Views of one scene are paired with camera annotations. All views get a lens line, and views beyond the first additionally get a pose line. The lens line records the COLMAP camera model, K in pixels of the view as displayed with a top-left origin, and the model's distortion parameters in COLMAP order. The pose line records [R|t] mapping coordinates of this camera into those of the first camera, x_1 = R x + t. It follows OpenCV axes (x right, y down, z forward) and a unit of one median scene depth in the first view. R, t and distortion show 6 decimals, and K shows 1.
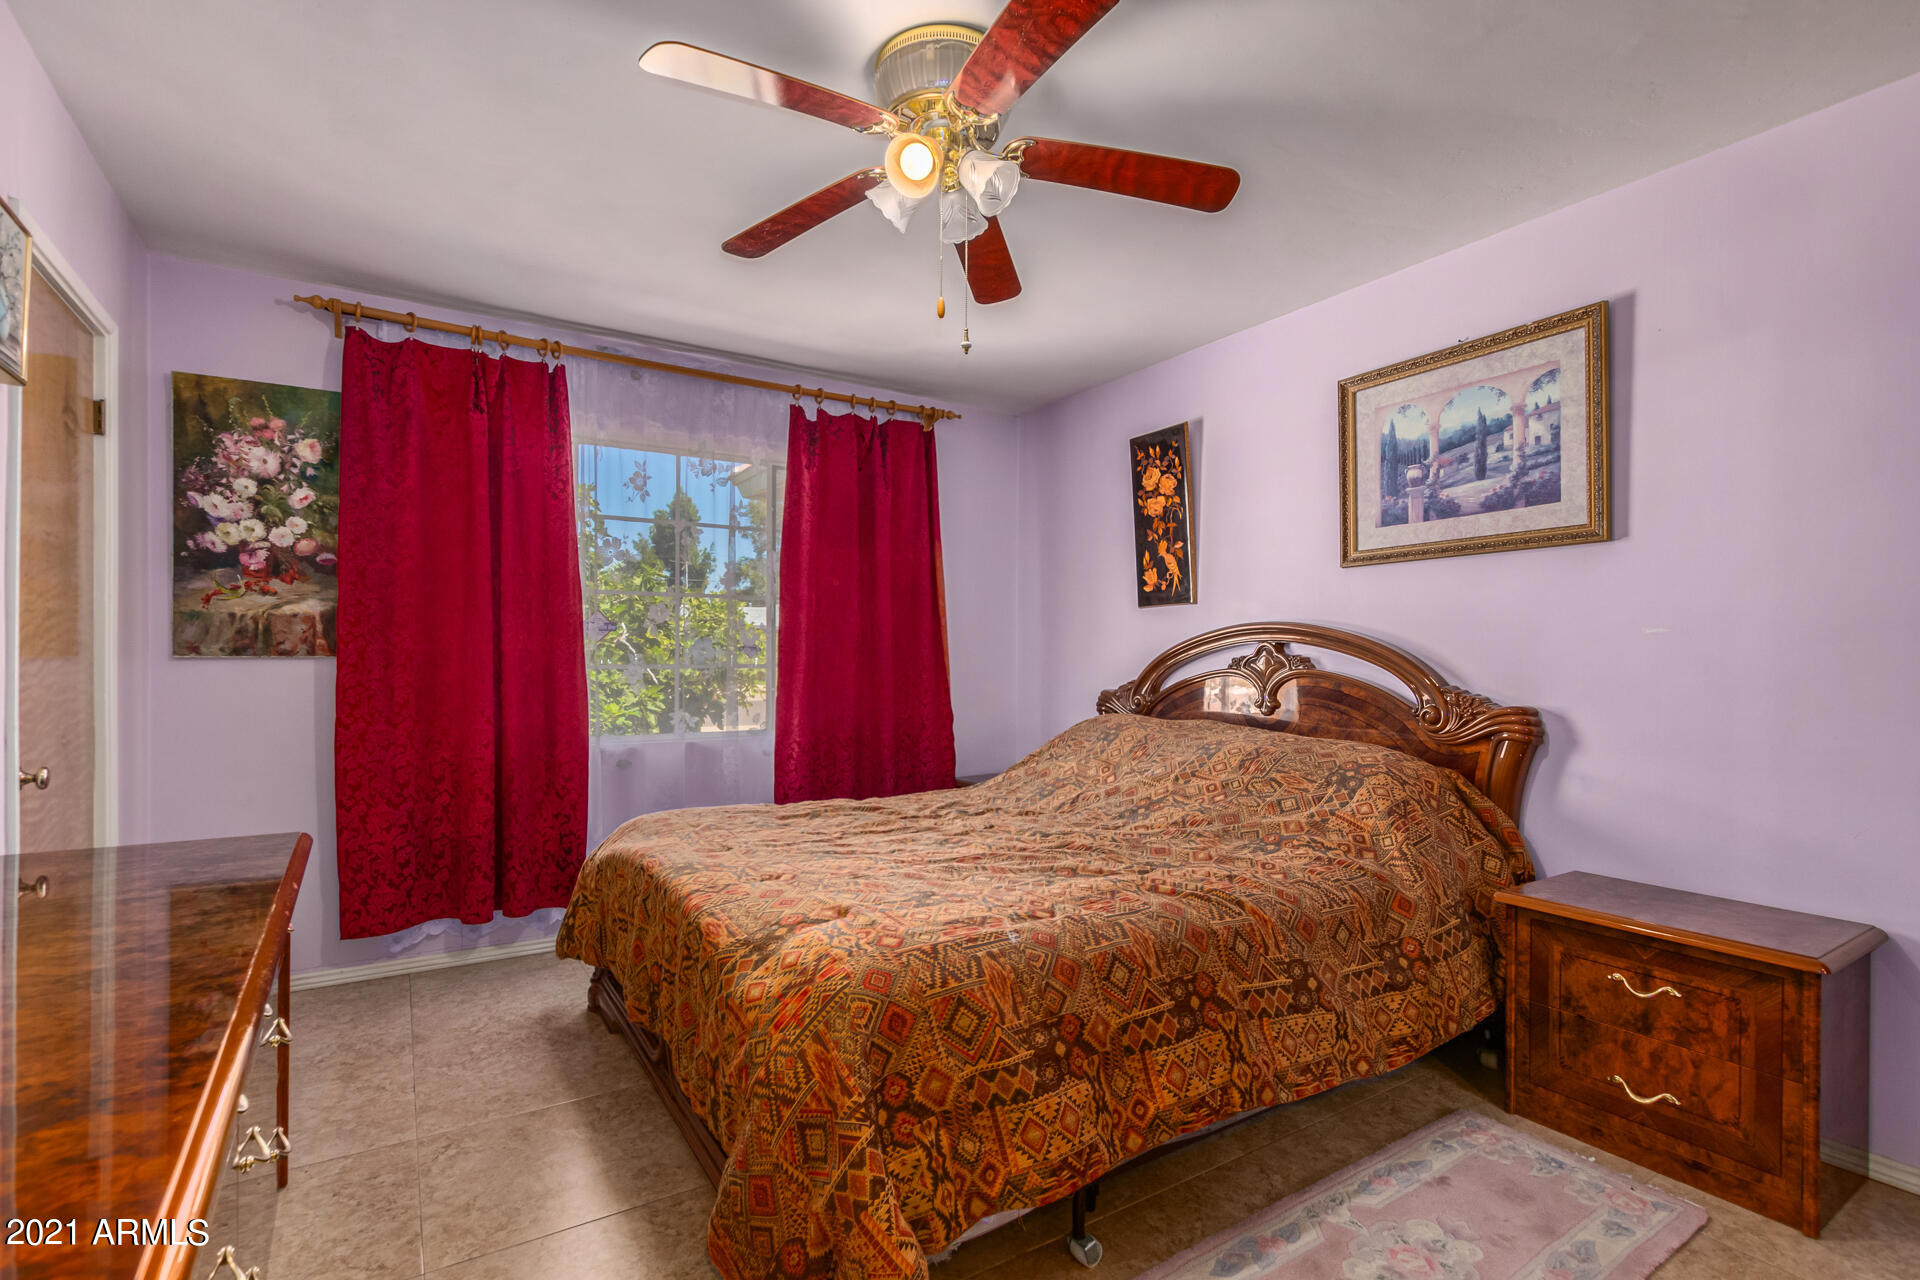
lens RADIAL K [[893.4, 0, 966.4], [0, 893.4, 650.6], [0, 0, 1]] dist [0.003012, 0.000844]
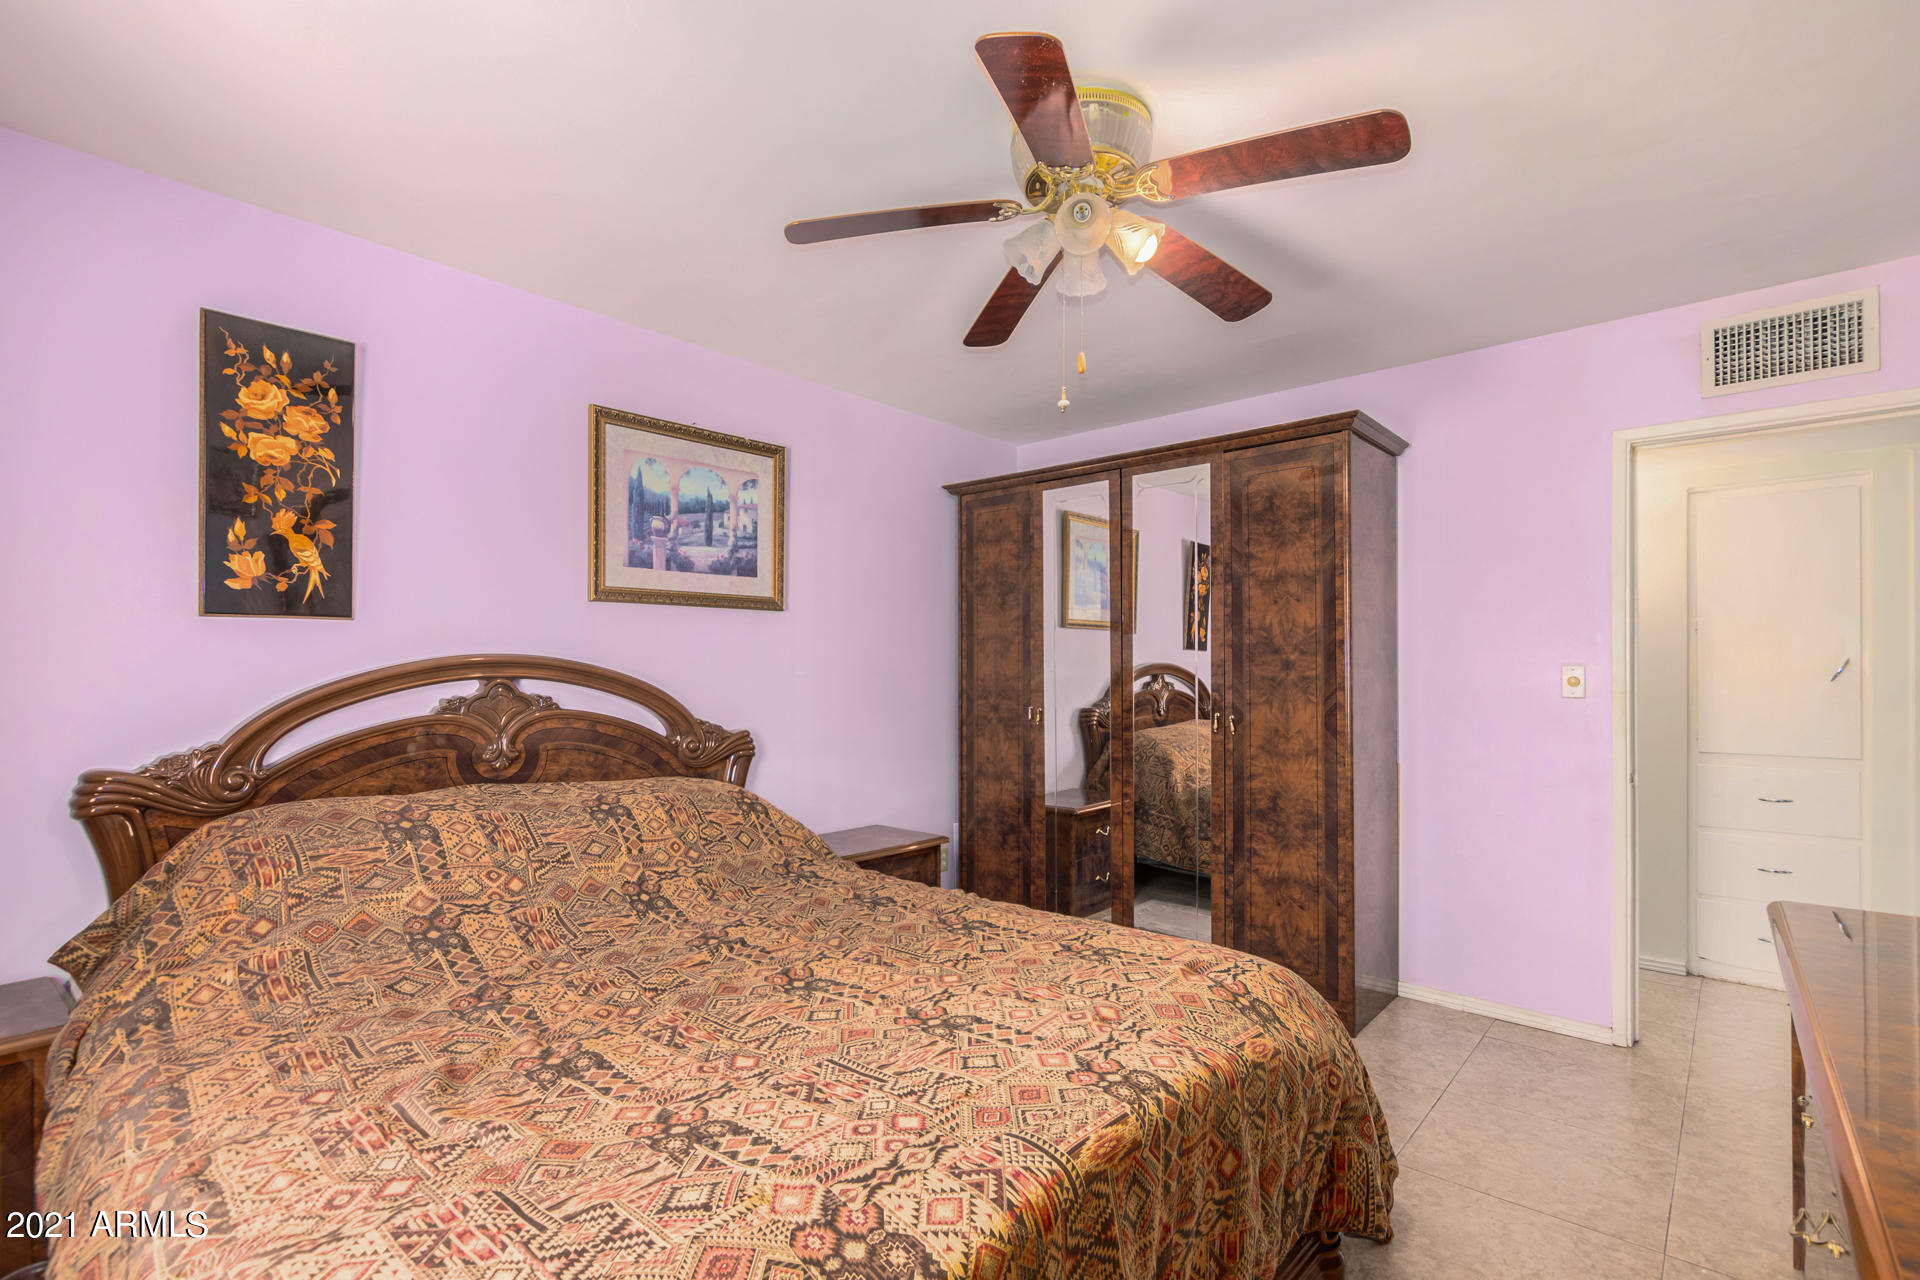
lens RADIAL K [[893.4, 0, 967.8], [0, 893.4, 657.6], [0, 0, 1]] dist [0.003012, 0.000844]
pose [[-0.289356, 0.013838, 0.957121, -0.482703], [-0.006497, 0.999844, -0.016420, -0.015361], [-0.957199, -0.010970, -0.289221, 0.709981]]
